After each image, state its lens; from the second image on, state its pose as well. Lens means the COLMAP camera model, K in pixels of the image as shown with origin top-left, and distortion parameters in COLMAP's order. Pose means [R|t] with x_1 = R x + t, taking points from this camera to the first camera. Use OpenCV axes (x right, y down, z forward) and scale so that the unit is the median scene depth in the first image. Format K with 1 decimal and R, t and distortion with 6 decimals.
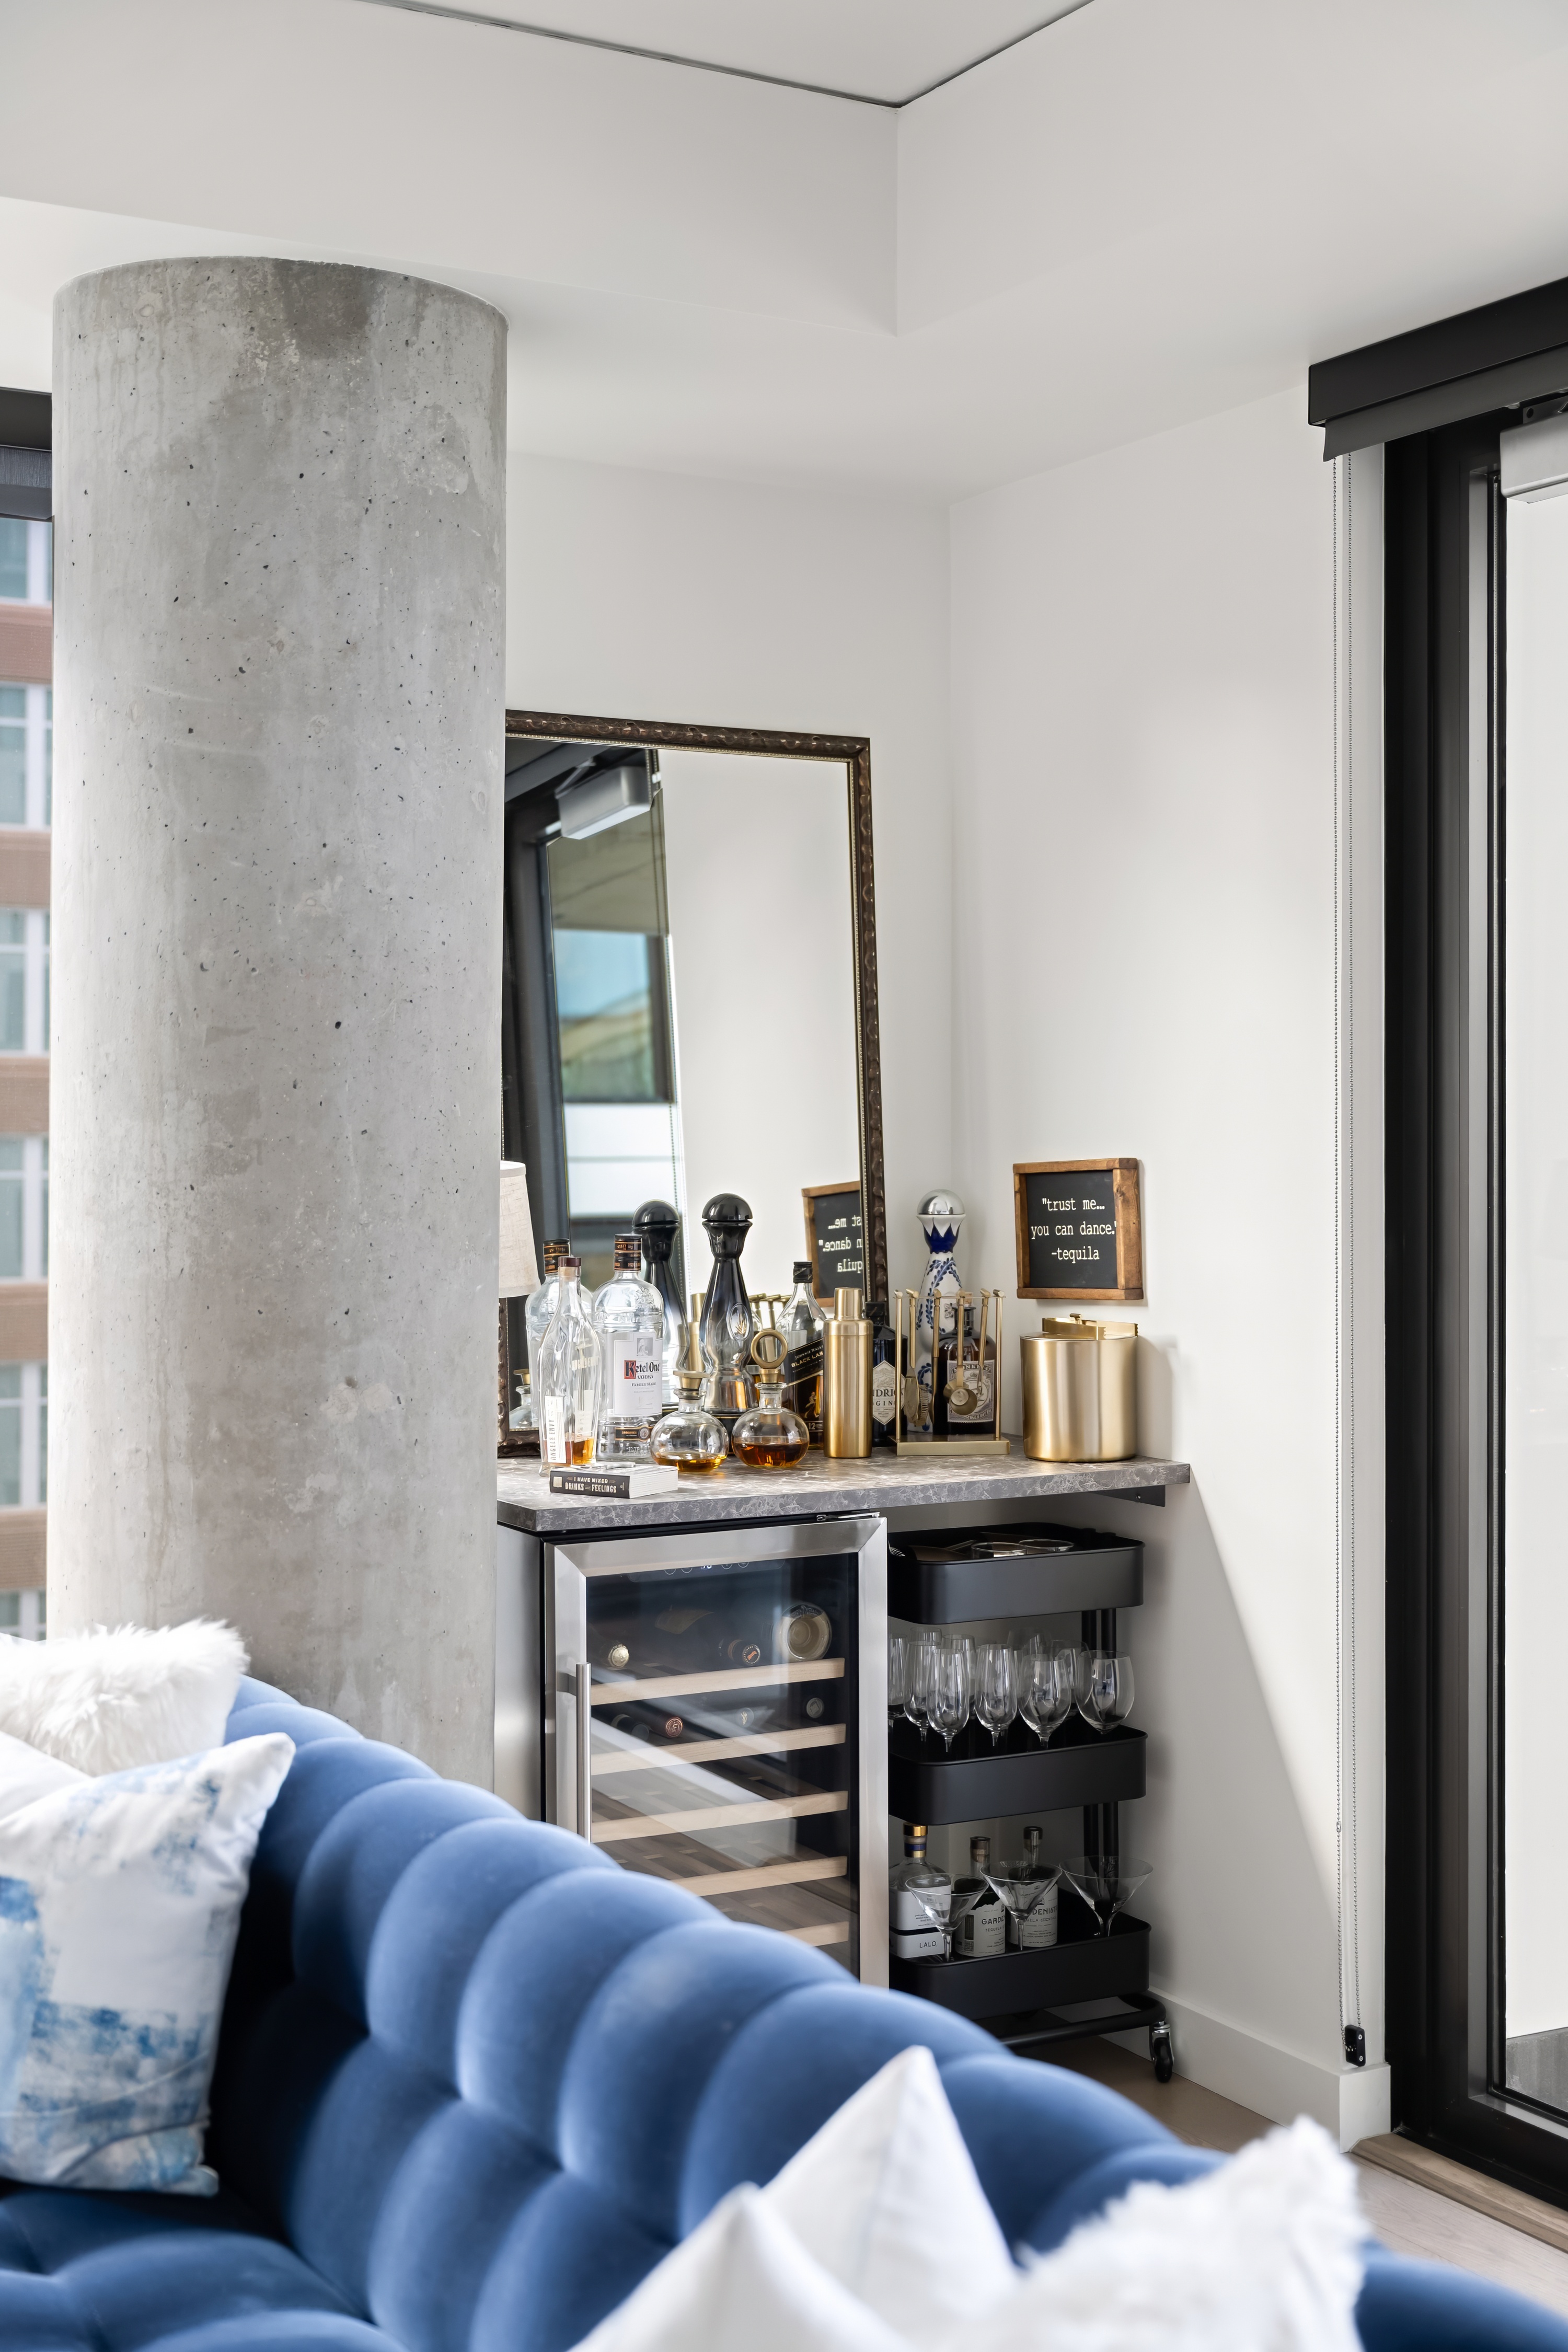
lens RADIAL K [[2935.9, 0, 784.0], [0, 2935.9, 1176.0], [0, 0, 1]] dist [-0.000620, 0.004968]
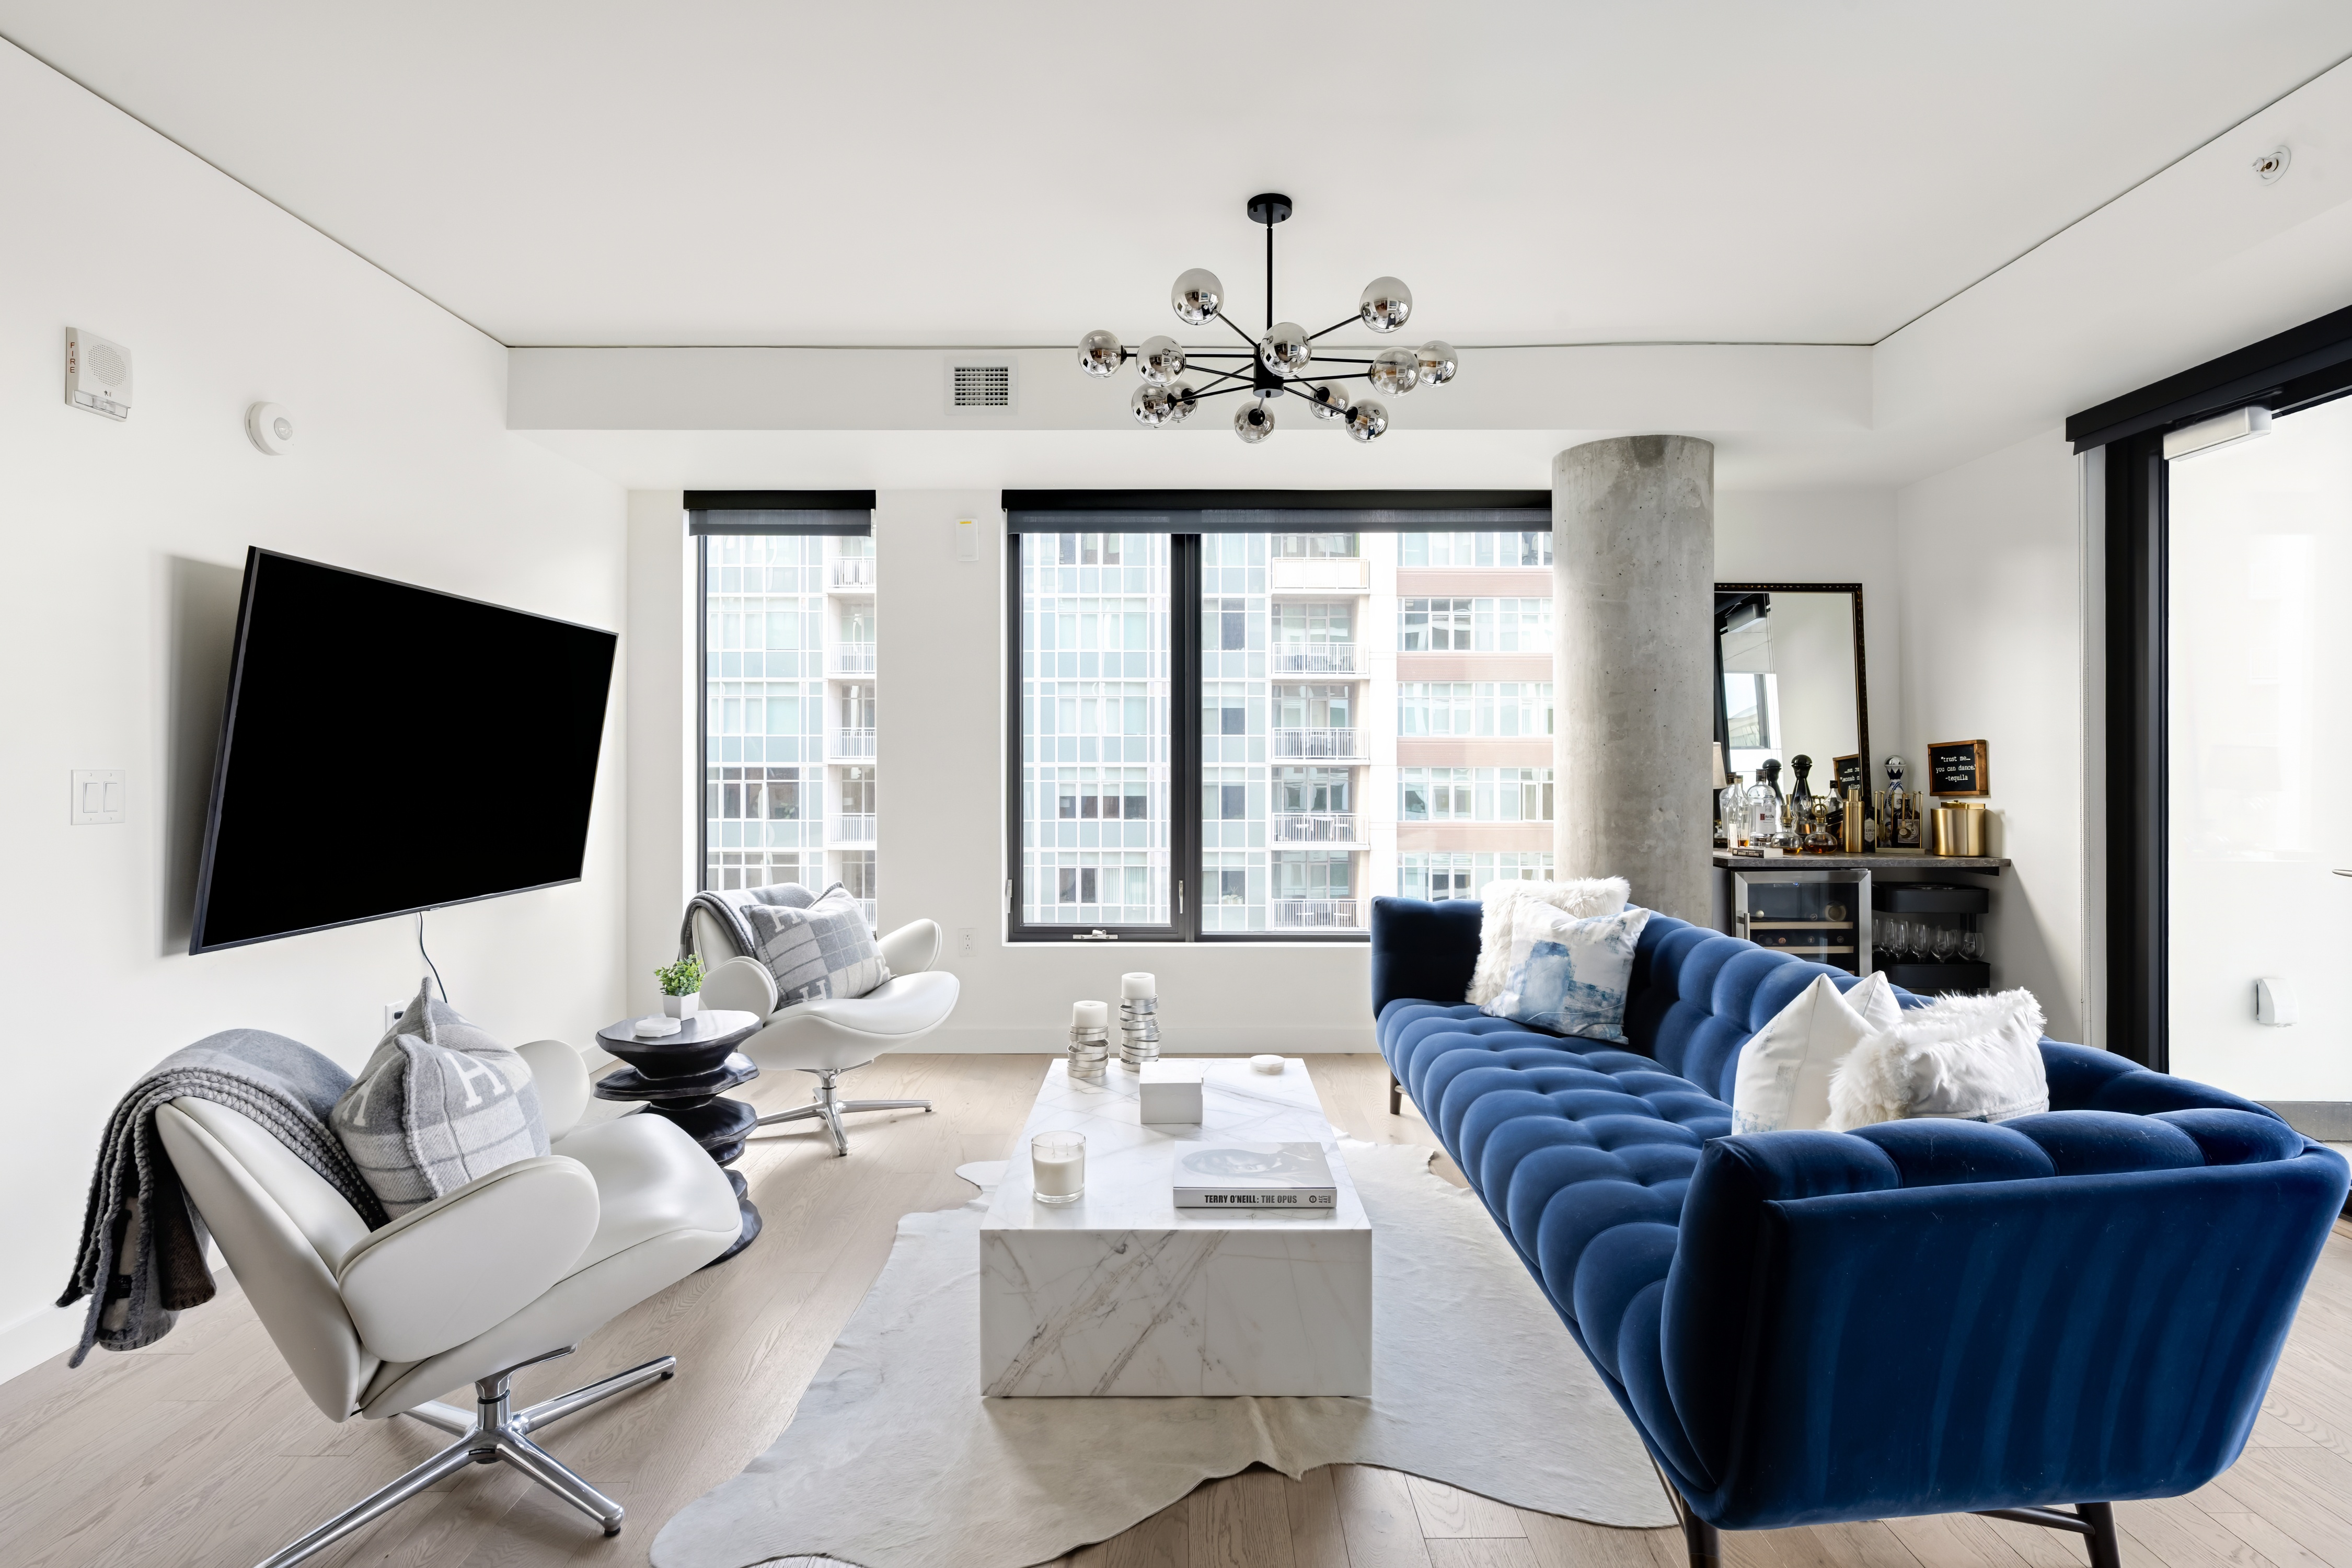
lens RADIAL K [[1159.5, 0, 1184.0], [0, 1159.5, 771.5], [0, 0, 1]] dist [-0.000698, 0.000126]
pose [[0.877308, -0.003624, -0.479914, -0.006356], [-0.006576, 0.999787, -0.019570, 0.047970], [0.479883, 0.020325, 0.877097, -0.215577]]
